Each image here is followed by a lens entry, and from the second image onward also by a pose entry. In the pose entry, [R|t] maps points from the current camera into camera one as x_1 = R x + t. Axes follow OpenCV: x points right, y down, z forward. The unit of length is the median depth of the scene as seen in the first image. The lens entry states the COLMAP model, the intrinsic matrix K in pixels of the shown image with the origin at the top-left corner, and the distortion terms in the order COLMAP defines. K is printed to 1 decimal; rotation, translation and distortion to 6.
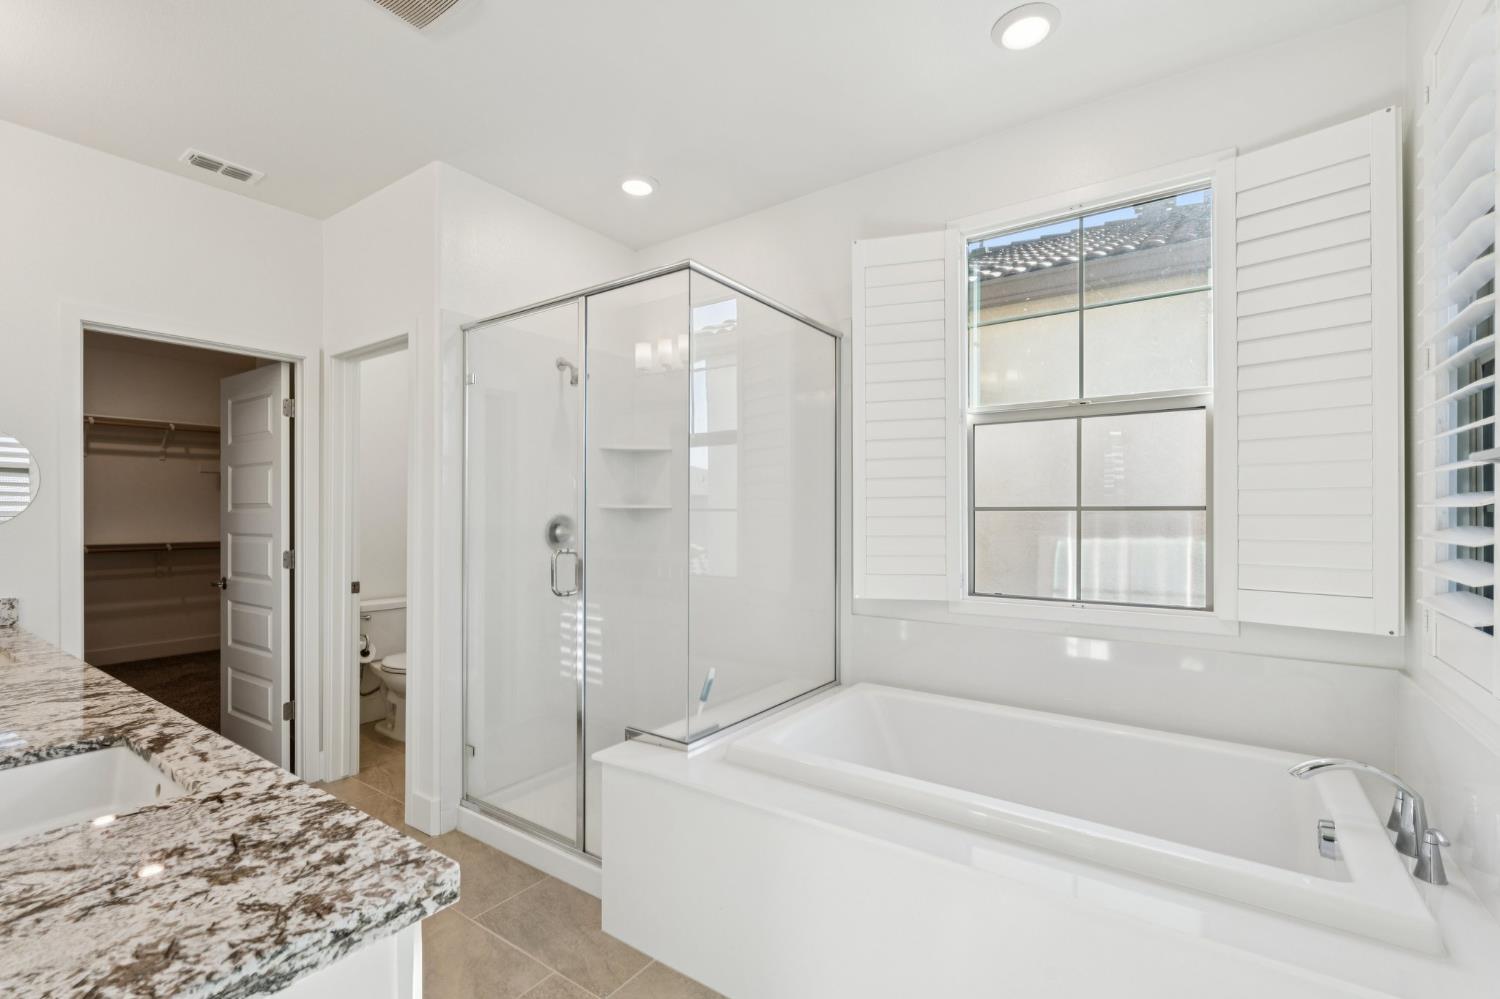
lens RADIAL K [[683.8, 0, 746.4], [0, 683.8, 510.4], [0, 0, 1]] dist [0.003693, -0.000006]
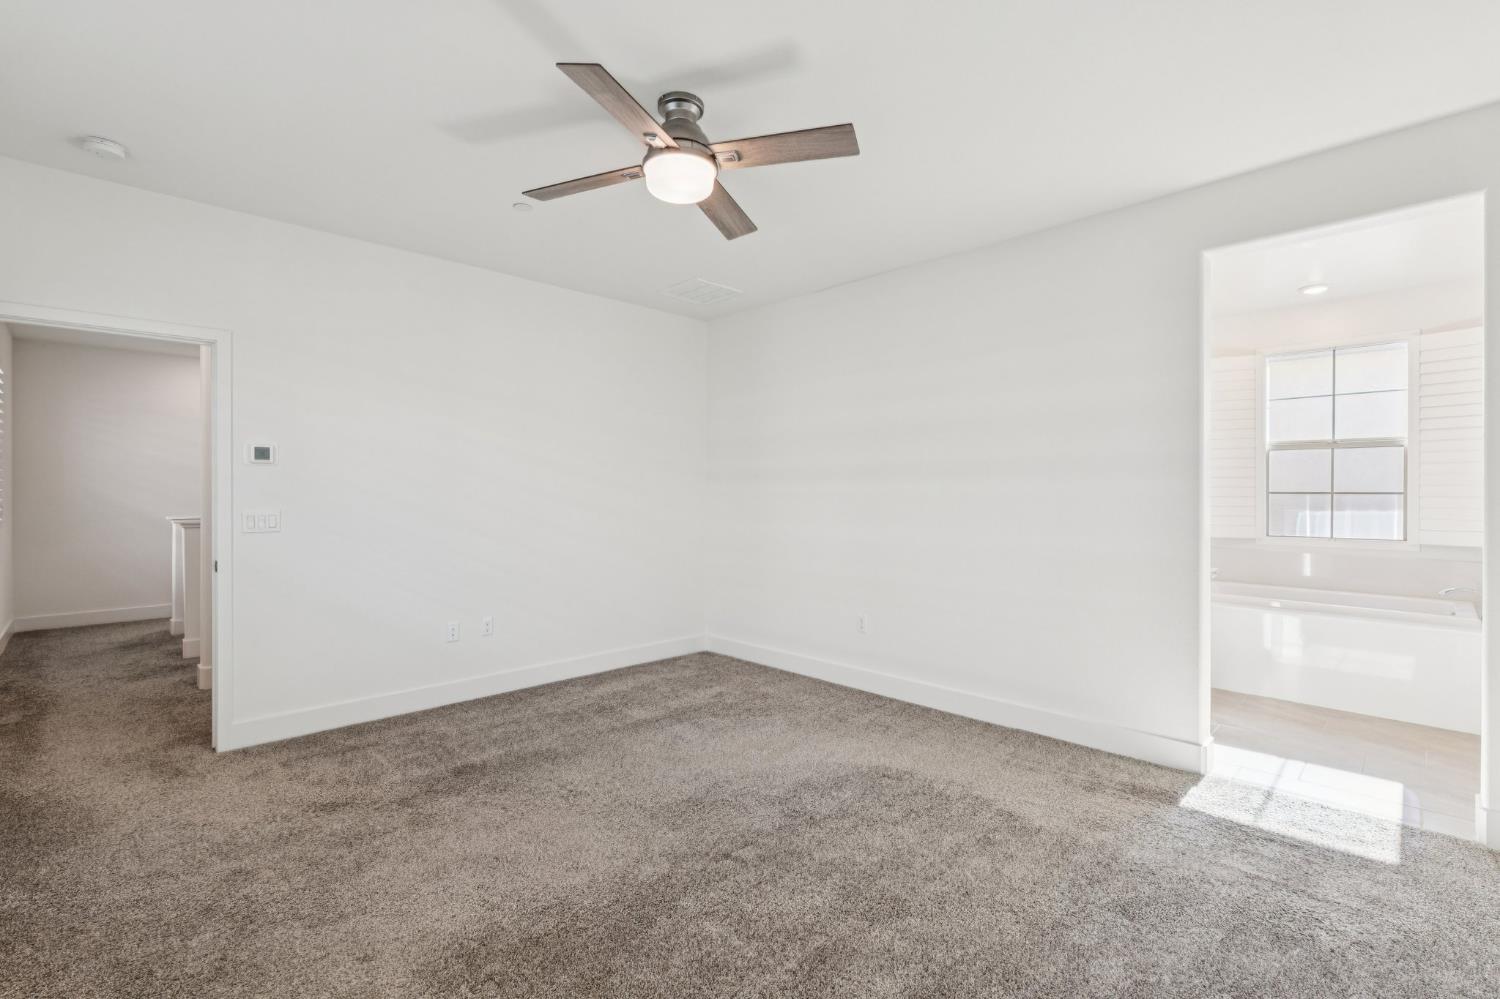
lens RADIAL K [[683.8, 0, 748.3], [0, 683.8, 487.8], [0, 0, 1]] dist [0.003693, -0.000006]
pose [[0.985435, 0.008459, -0.169845, -0.868608], [-0.010142, 0.999908, -0.009043, 0.017813], [0.169753, 0.010634, 0.985429, -1.289278]]
